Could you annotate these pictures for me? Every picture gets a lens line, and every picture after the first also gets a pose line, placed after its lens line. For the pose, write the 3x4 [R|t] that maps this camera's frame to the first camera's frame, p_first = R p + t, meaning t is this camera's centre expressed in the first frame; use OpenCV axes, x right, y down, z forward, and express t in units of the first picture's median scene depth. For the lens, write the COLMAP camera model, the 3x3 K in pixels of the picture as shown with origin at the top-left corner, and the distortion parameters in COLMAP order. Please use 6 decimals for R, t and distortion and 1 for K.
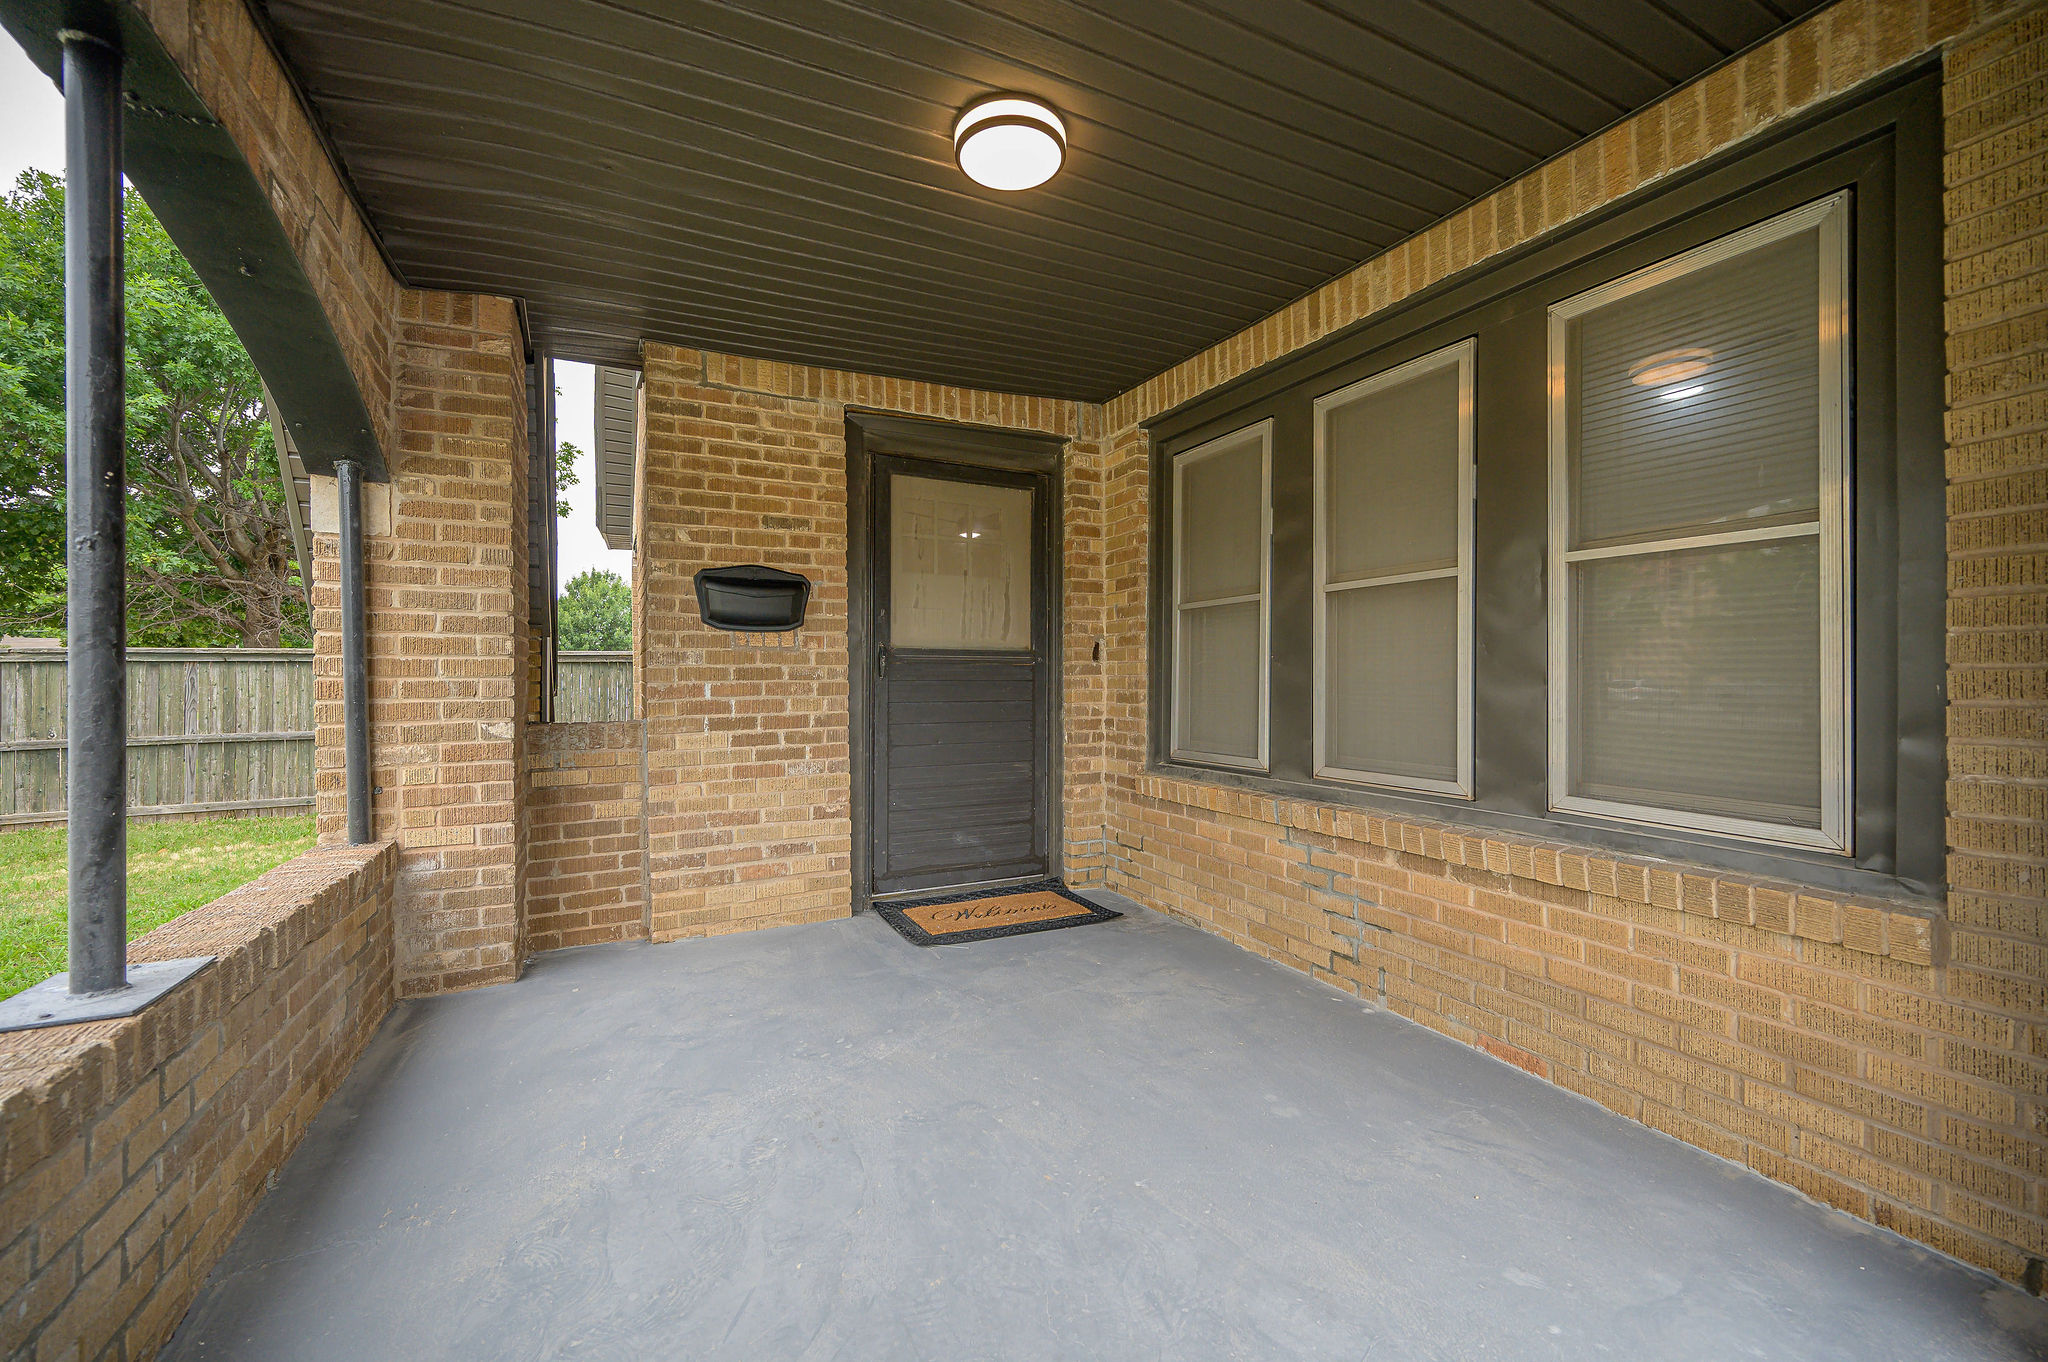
lens RADIAL K [[806.8, 0, 1031.8], [0, 806.8, 677.0], [0, 0, 1]] dist [-0.001102, -0.000177]
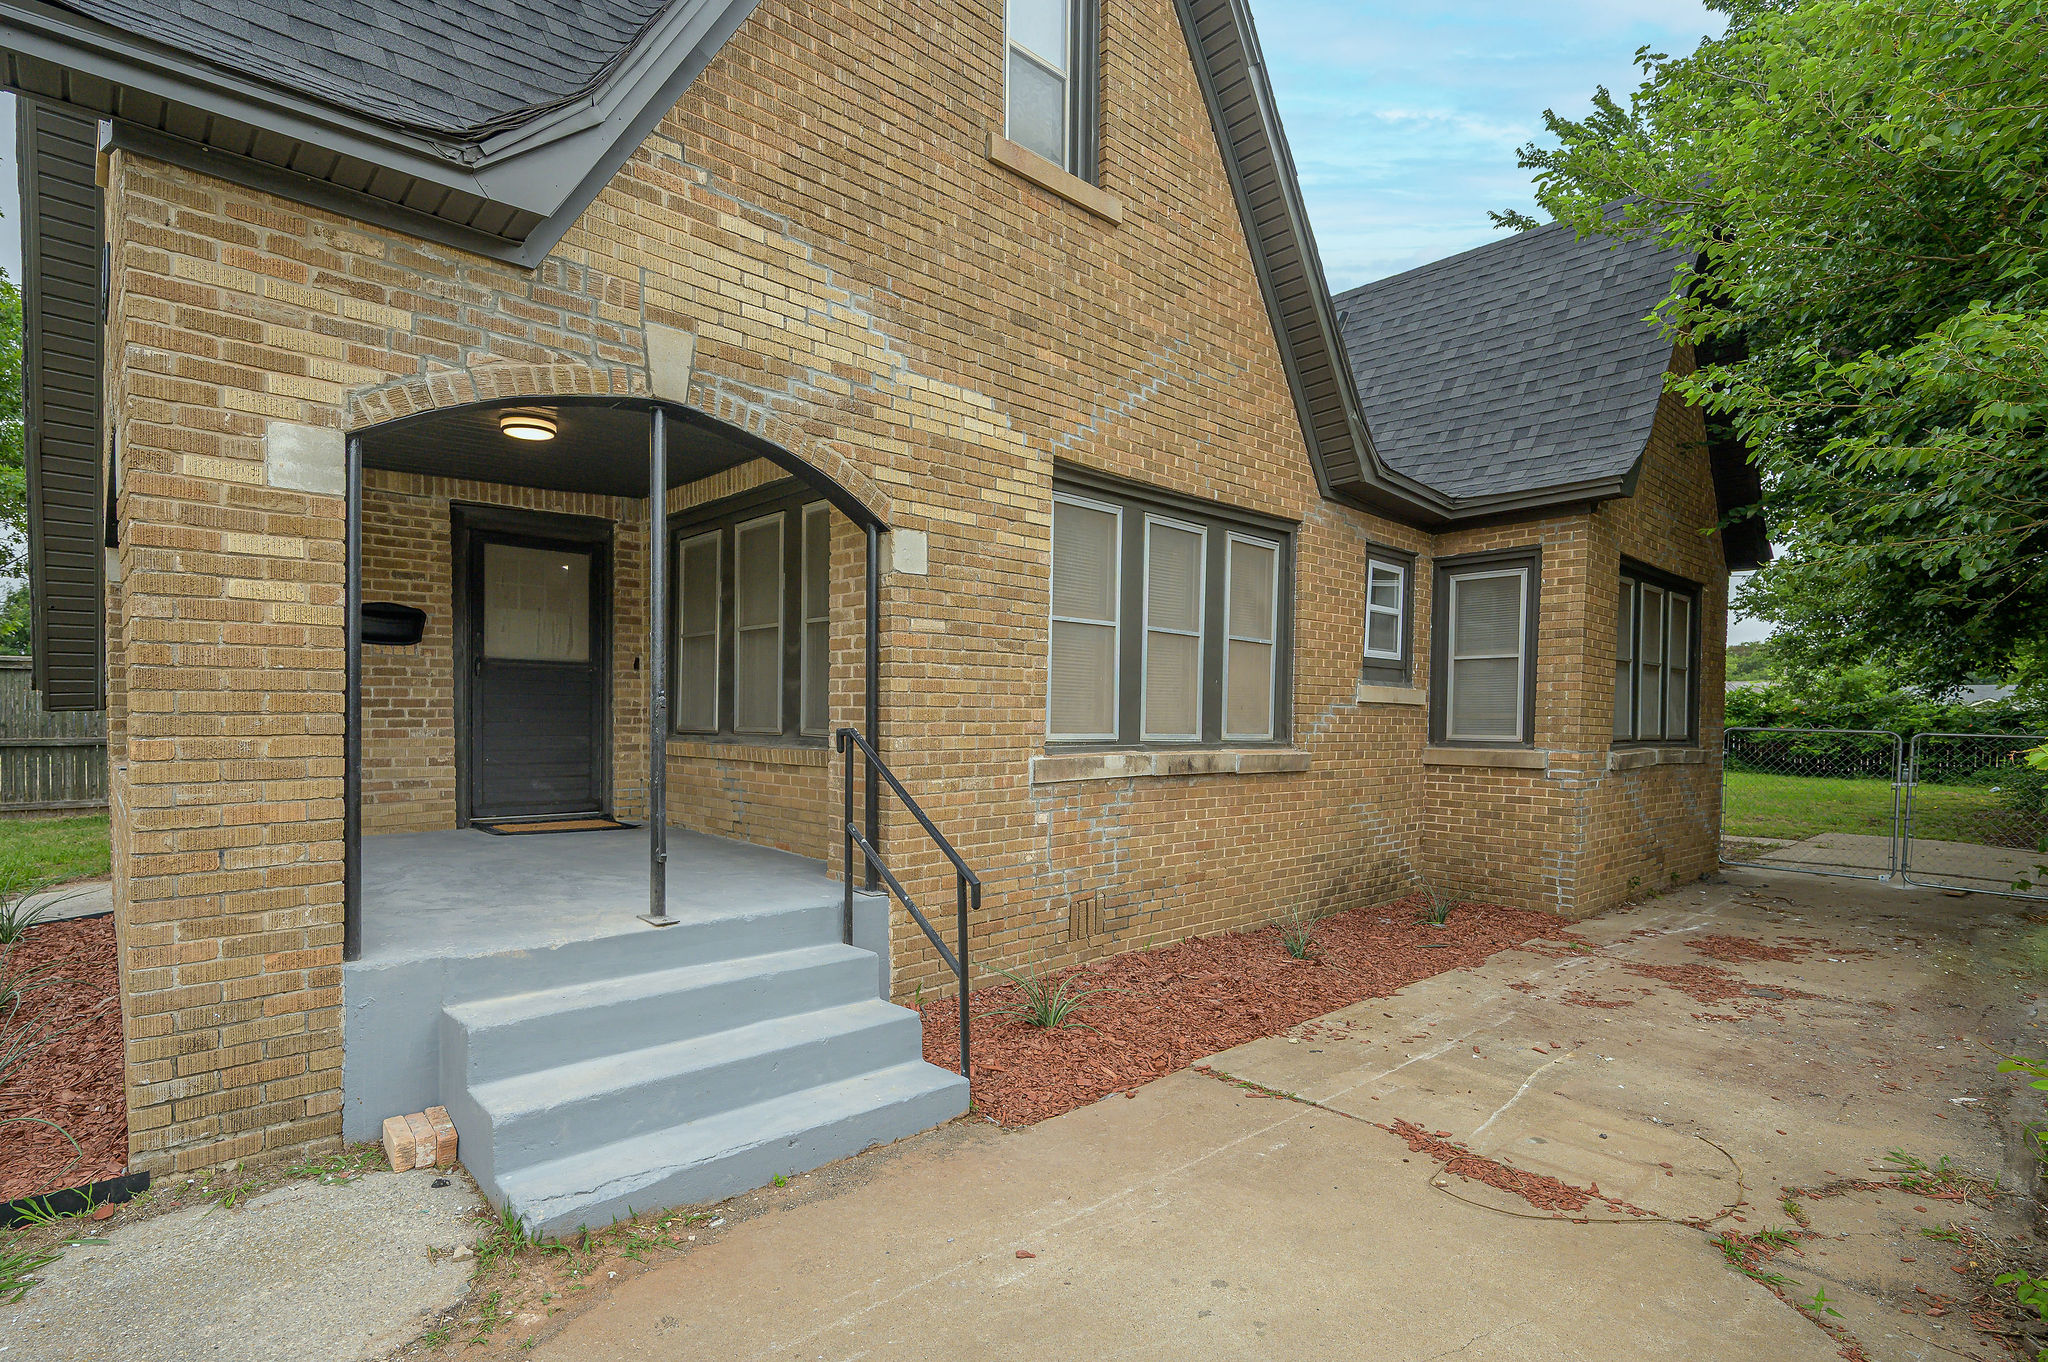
lens RADIAL K [[987.9, 0, 990.5], [0, 987.9, 734.0], [0, 0, 1]] dist [-0.000939, 0.000075]
pose [[0.965697, 0.002316, 0.259660, 0.279866], [-0.008365, 0.999719, 0.022193, 0.062036], [-0.259536, -0.023604, 0.965445, -1.115310]]
